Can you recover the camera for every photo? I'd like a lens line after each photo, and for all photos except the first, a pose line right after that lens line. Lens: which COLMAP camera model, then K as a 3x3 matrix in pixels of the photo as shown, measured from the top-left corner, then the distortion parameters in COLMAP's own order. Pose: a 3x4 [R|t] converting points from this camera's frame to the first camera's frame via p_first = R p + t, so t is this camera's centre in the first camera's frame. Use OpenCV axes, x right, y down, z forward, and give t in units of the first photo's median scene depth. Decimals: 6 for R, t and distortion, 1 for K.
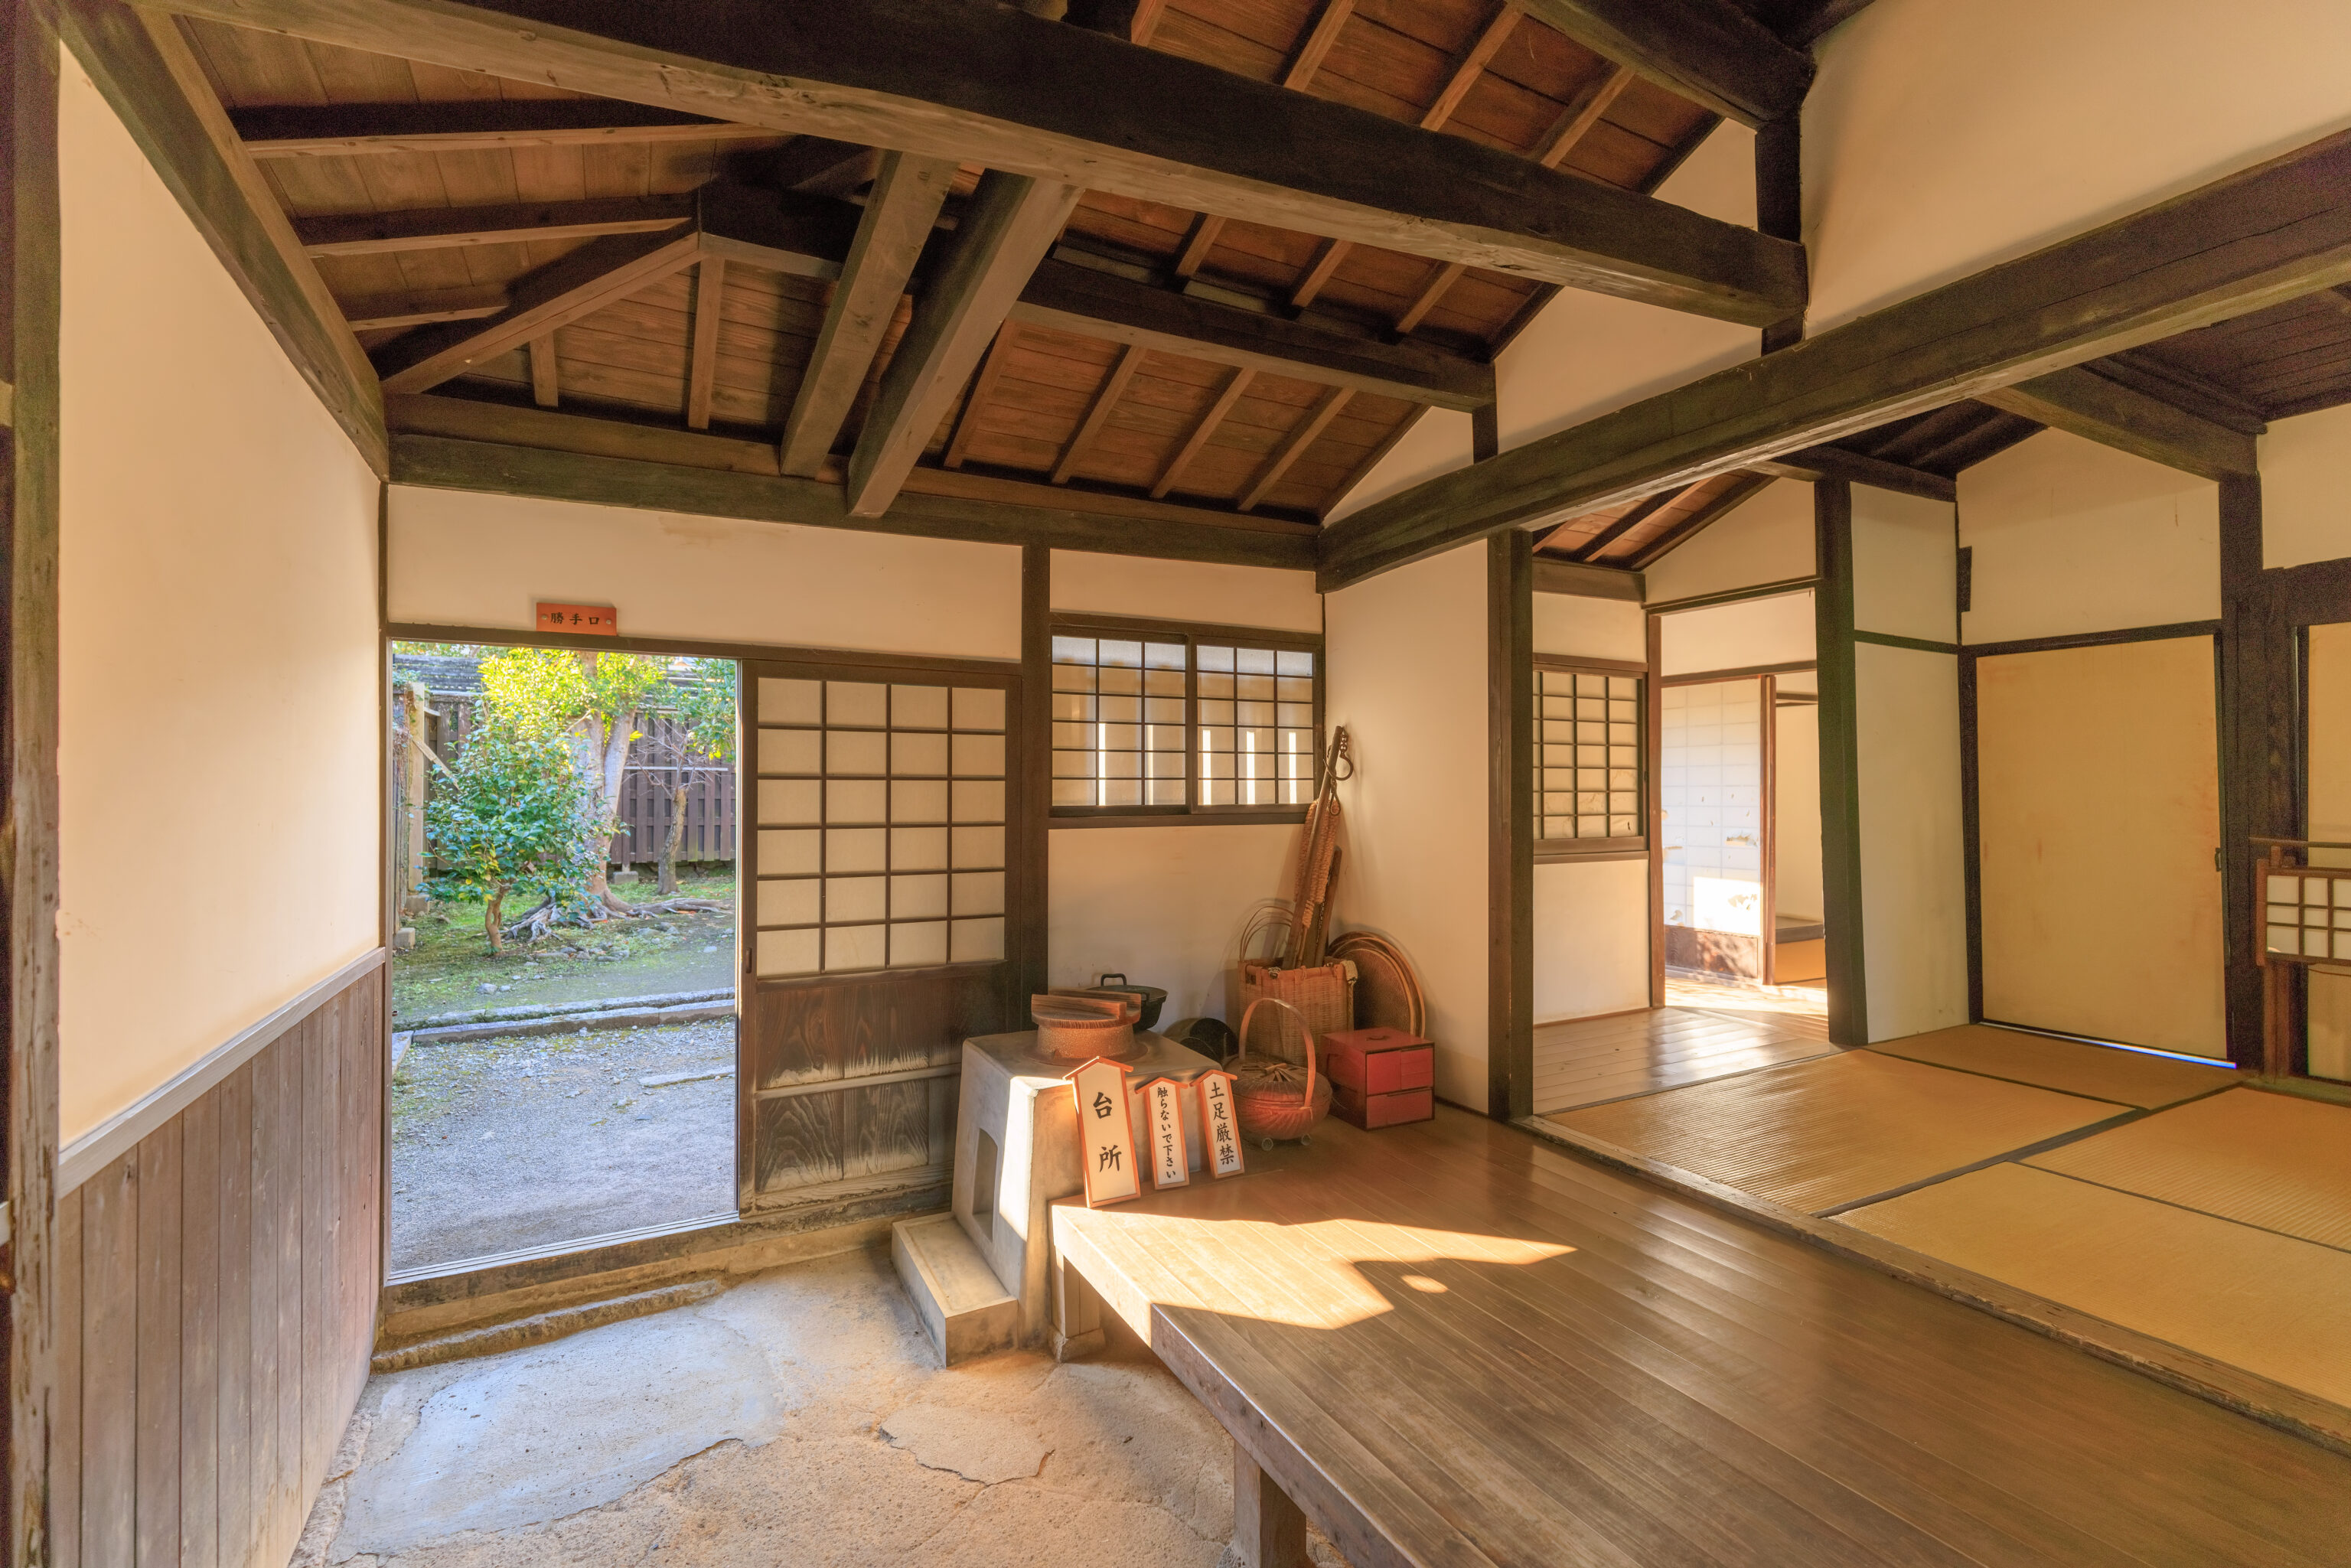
lens RADIAL K [[1040.7, 0, 1197.6], [0, 1040.7, 773.6], [0, 0, 1]] dist [-0.002208, 0.001428]
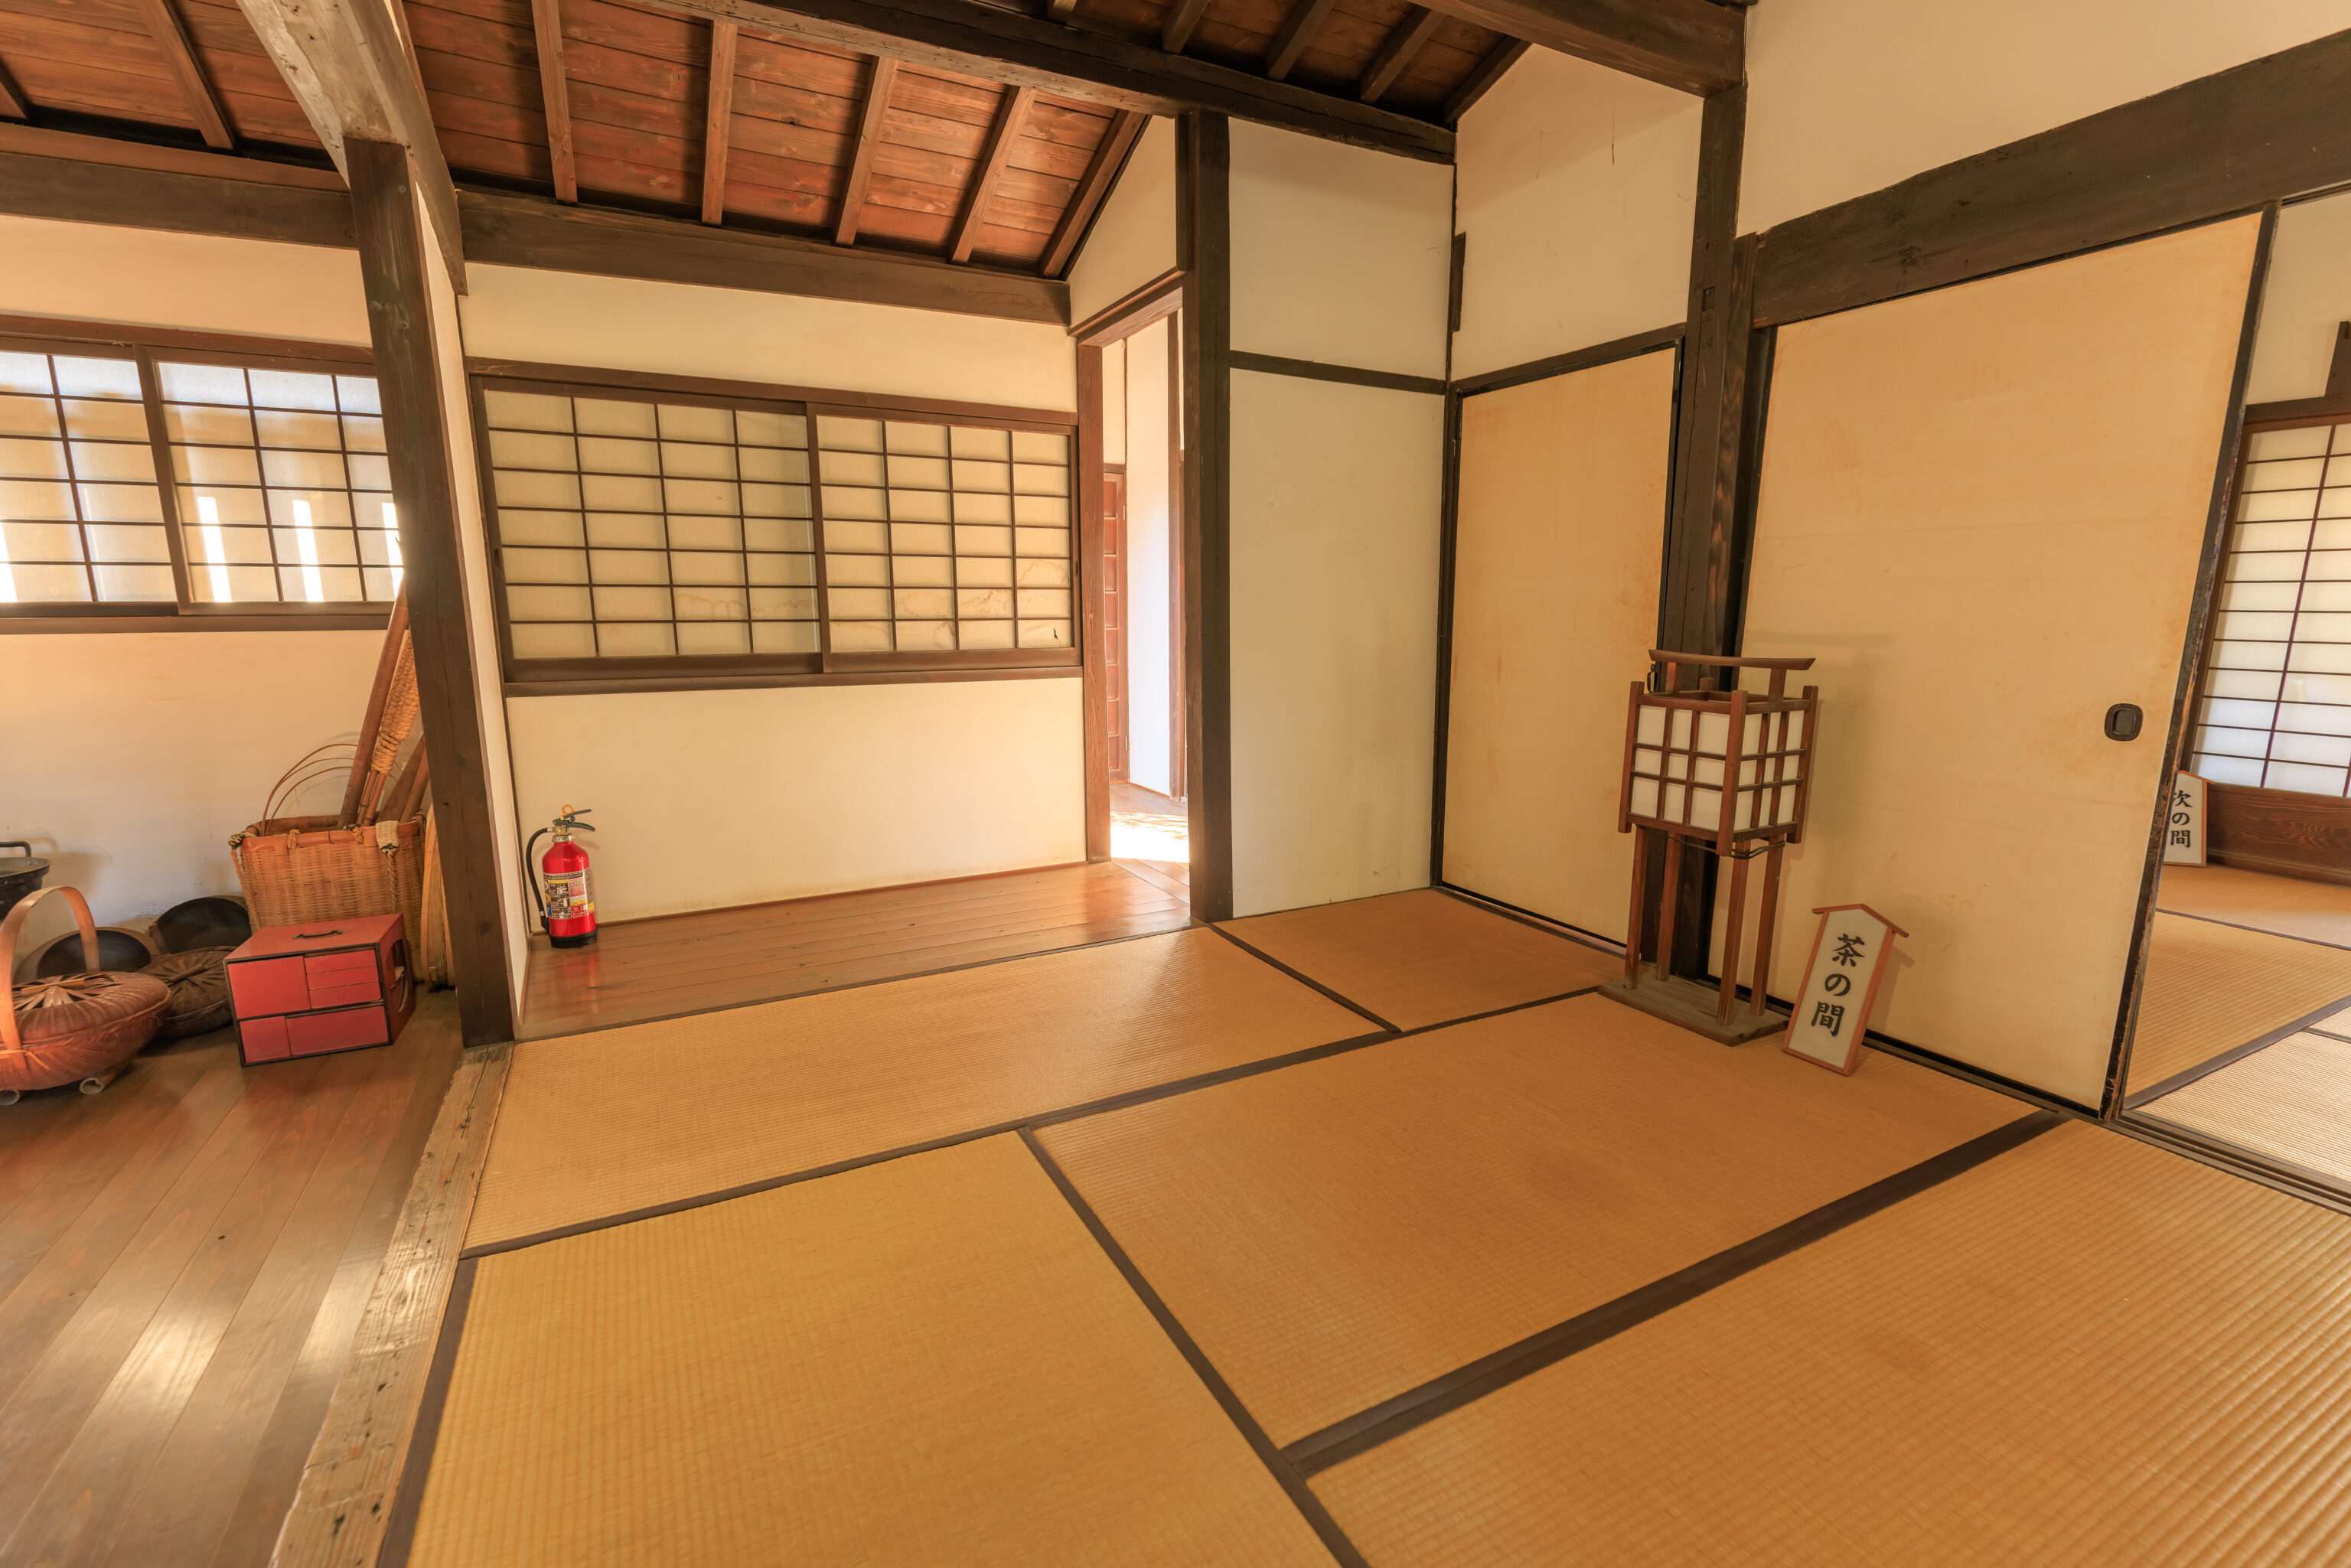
lens RADIAL K [[1040.7, 0, 1151.0], [0, 1040.7, 787.0], [0, 0, 1]] dist [-0.002208, 0.001428]
pose [[0.999995, 0.000861, -0.002951, 0.578515], [-0.000281, 0.981565, 0.191127, 0.016280], [0.003062, -0.191125, 0.981561, 0.256294]]
